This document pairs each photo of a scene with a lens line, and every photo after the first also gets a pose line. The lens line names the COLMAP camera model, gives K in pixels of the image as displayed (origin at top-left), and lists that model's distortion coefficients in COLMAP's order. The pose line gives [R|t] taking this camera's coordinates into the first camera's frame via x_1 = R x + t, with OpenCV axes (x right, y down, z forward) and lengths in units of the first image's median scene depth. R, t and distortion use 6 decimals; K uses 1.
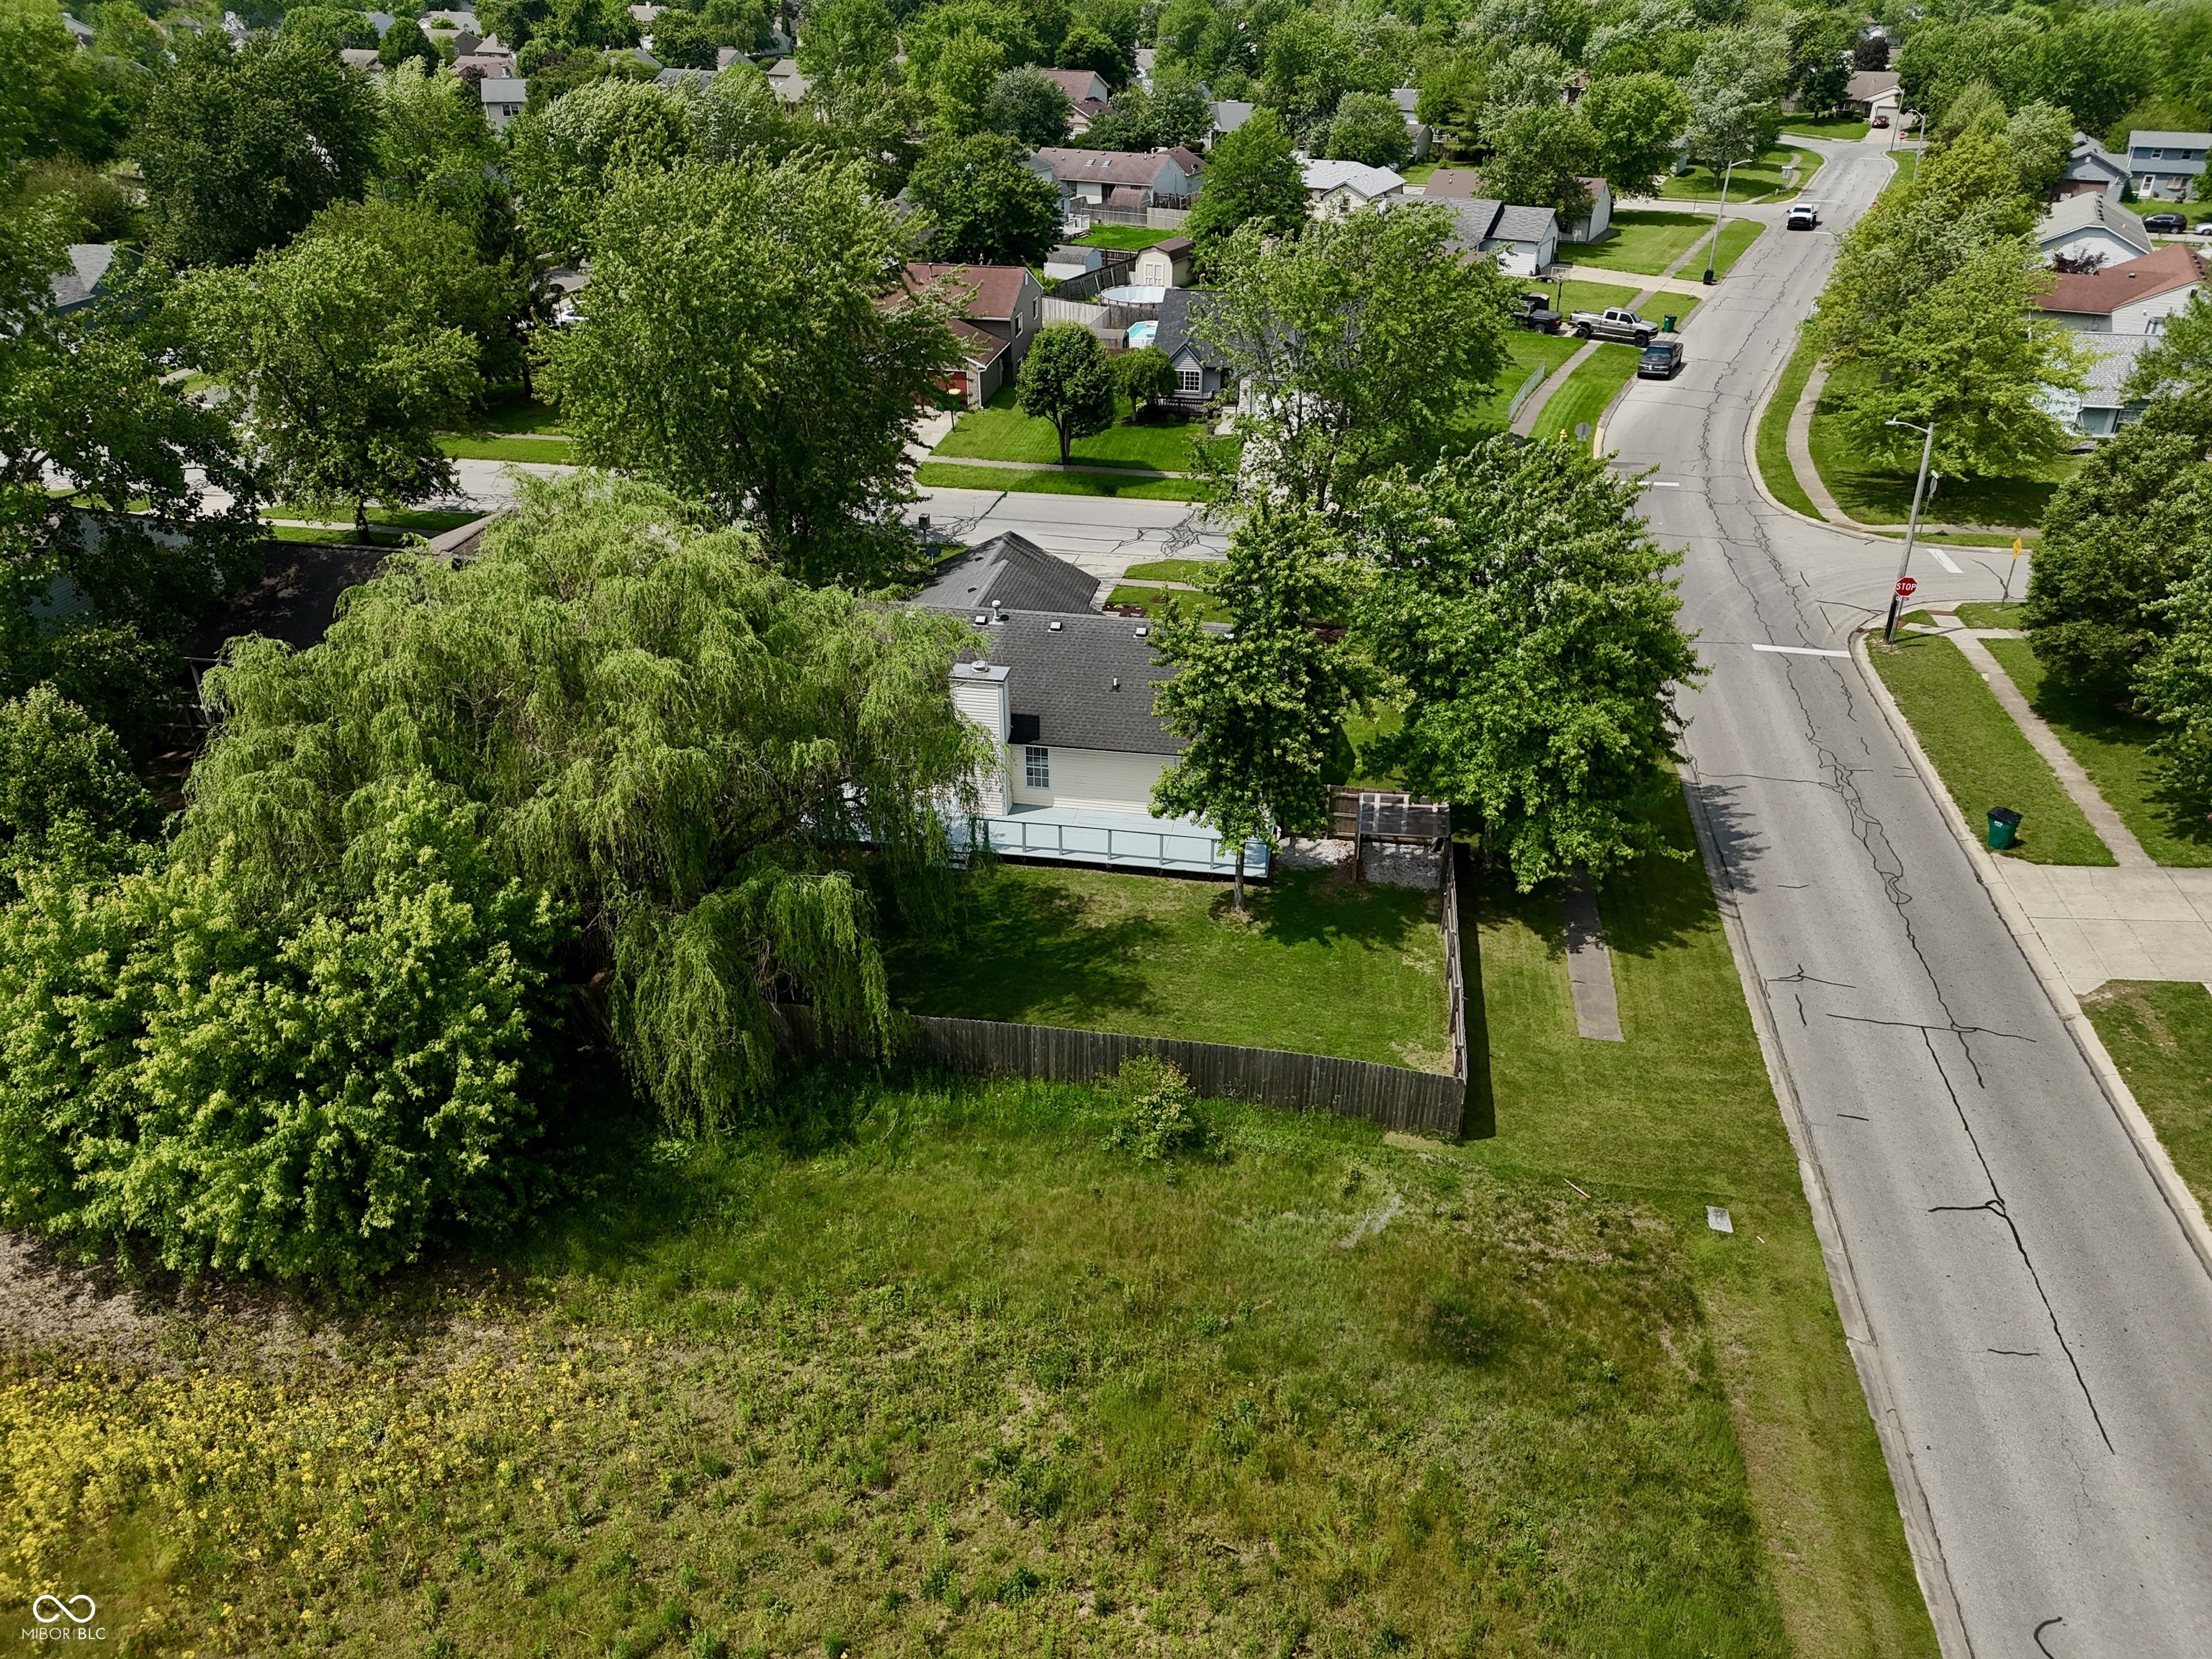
lens RADIAL K [[1642.7, 0, 1106.0], [0, 1642.7, 829.5], [0, 0, 1]] dist [0.003451, 0.000574]
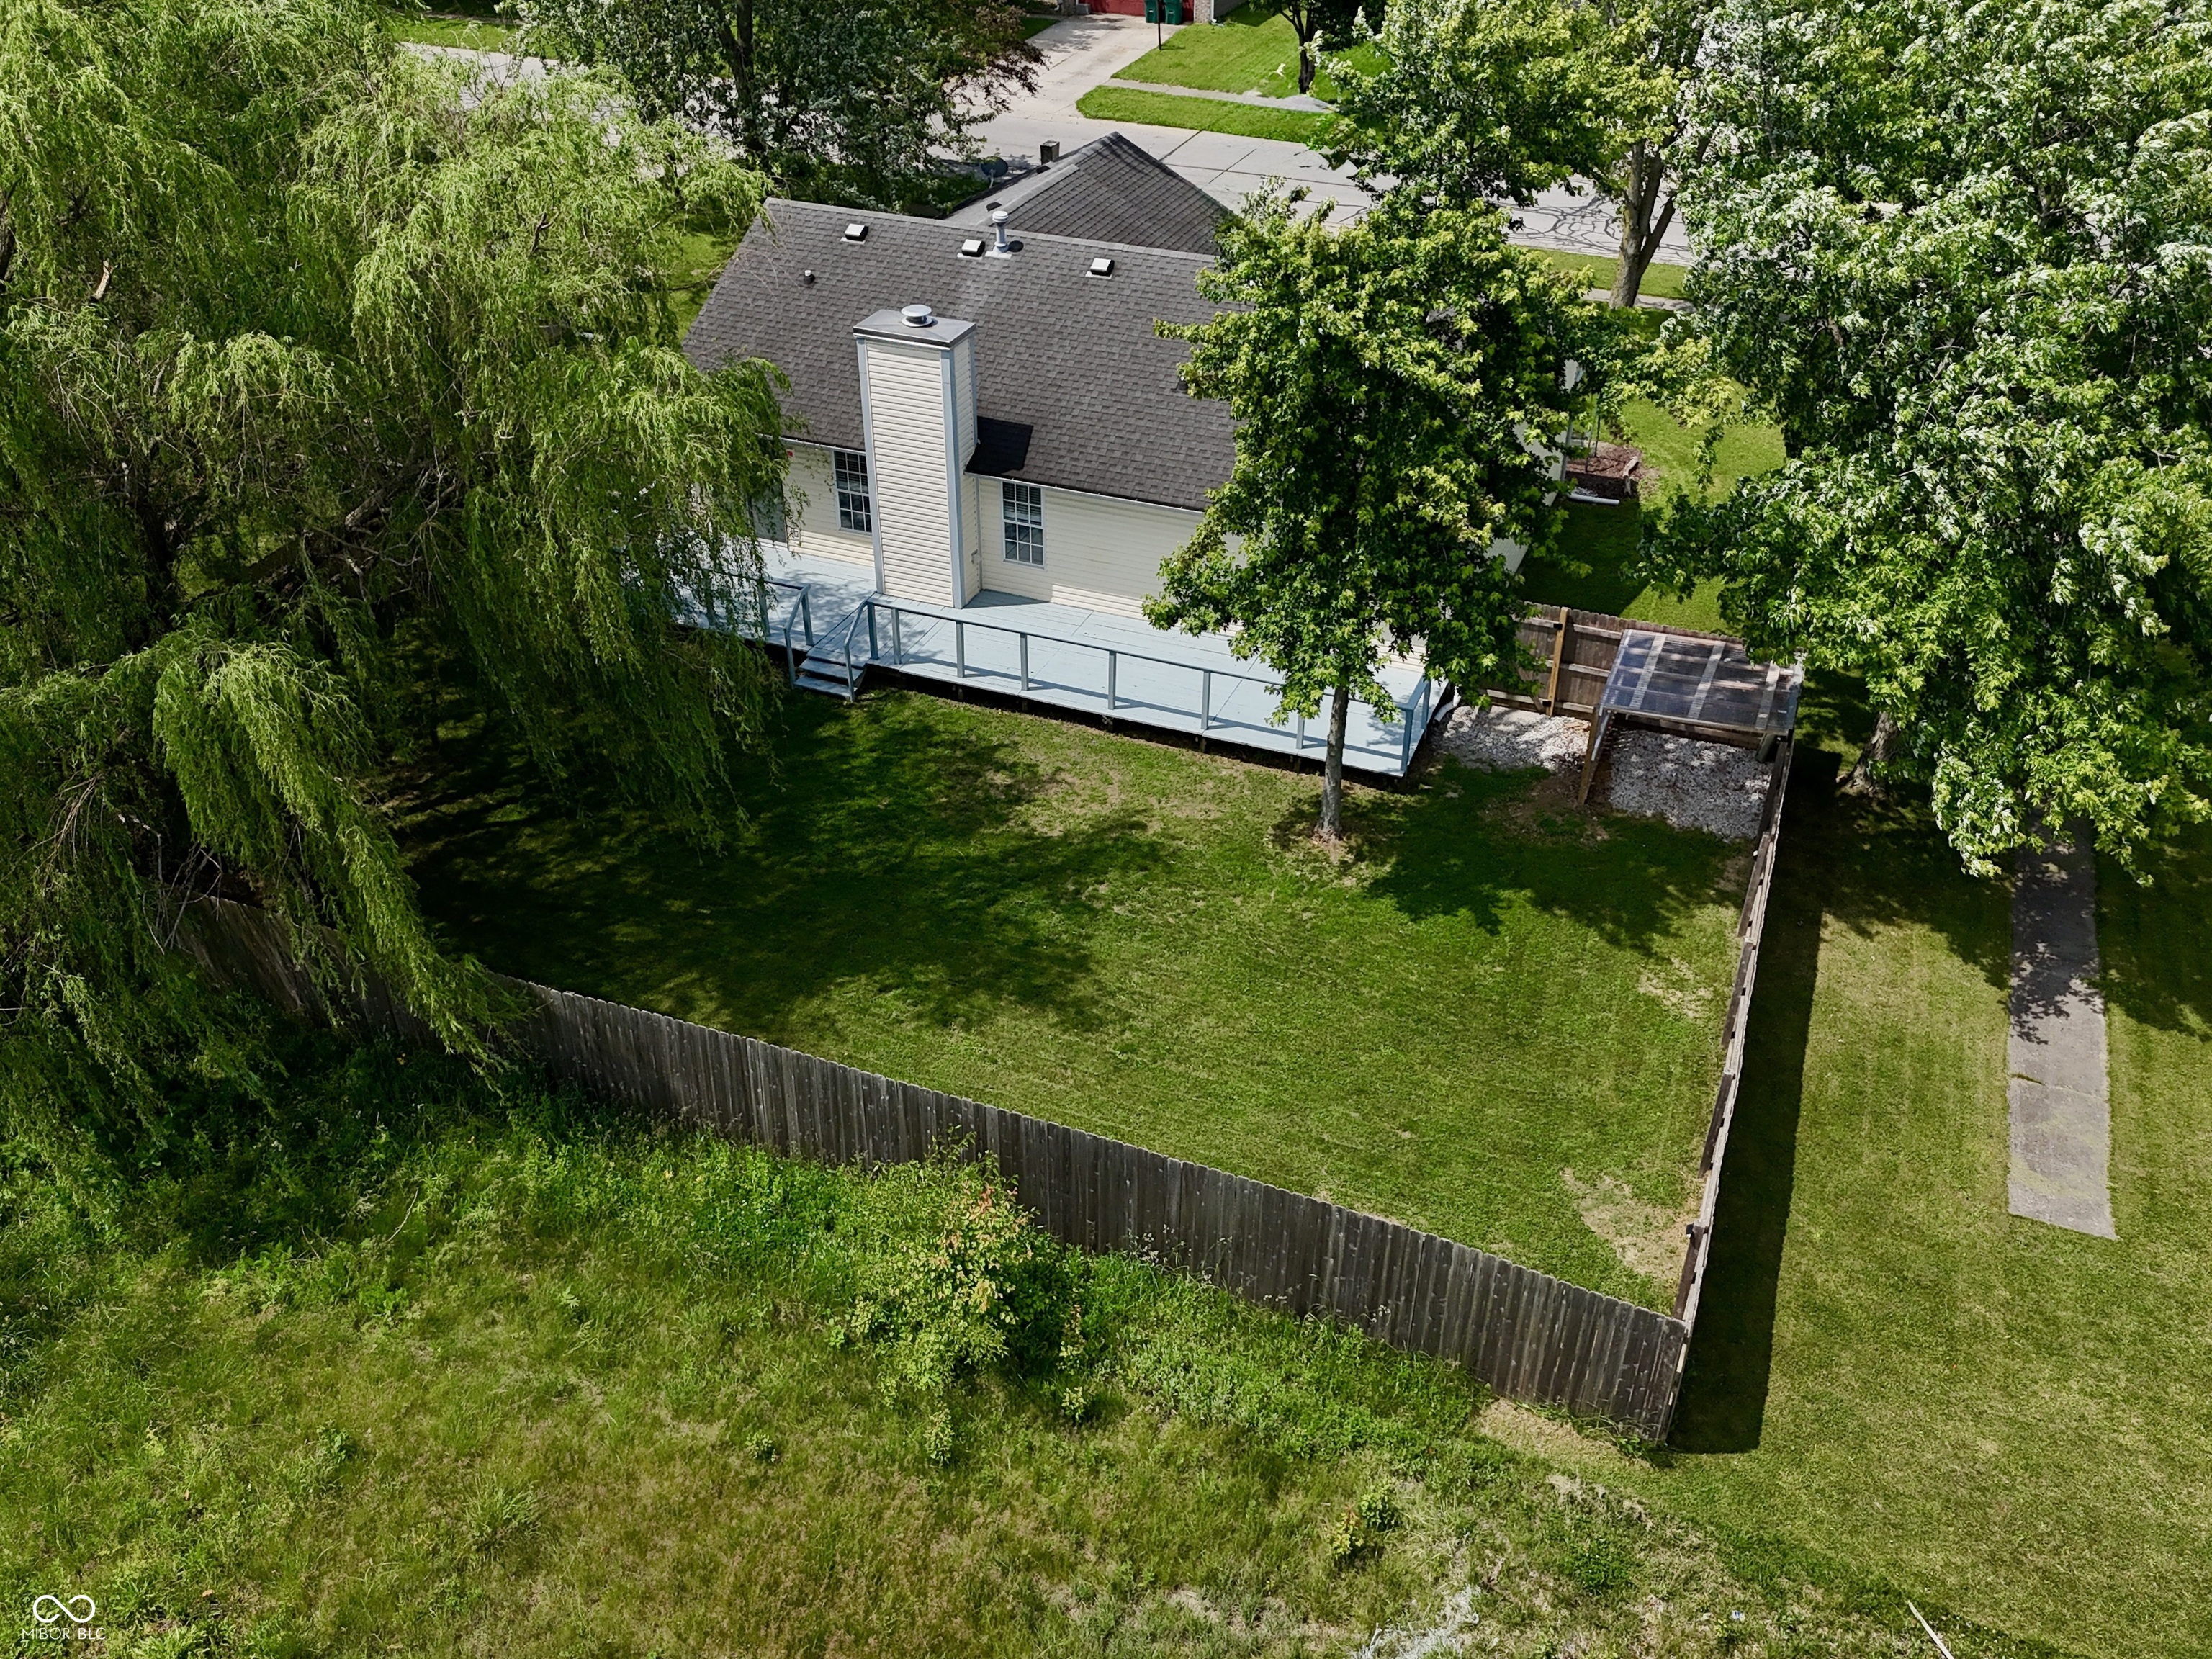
lens RADIAL K [[1918.3, 0, 1107.9], [0, 1918.3, 885.2], [0, 0, 1]] dist [0.011675, 0.005025]
pose [[0.978001, 0.123498, -0.168111, 0.116380], [-0.105031, 0.987837, 0.114661, 0.004395], [0.180227, -0.094482, 0.979077, 0.419179]]
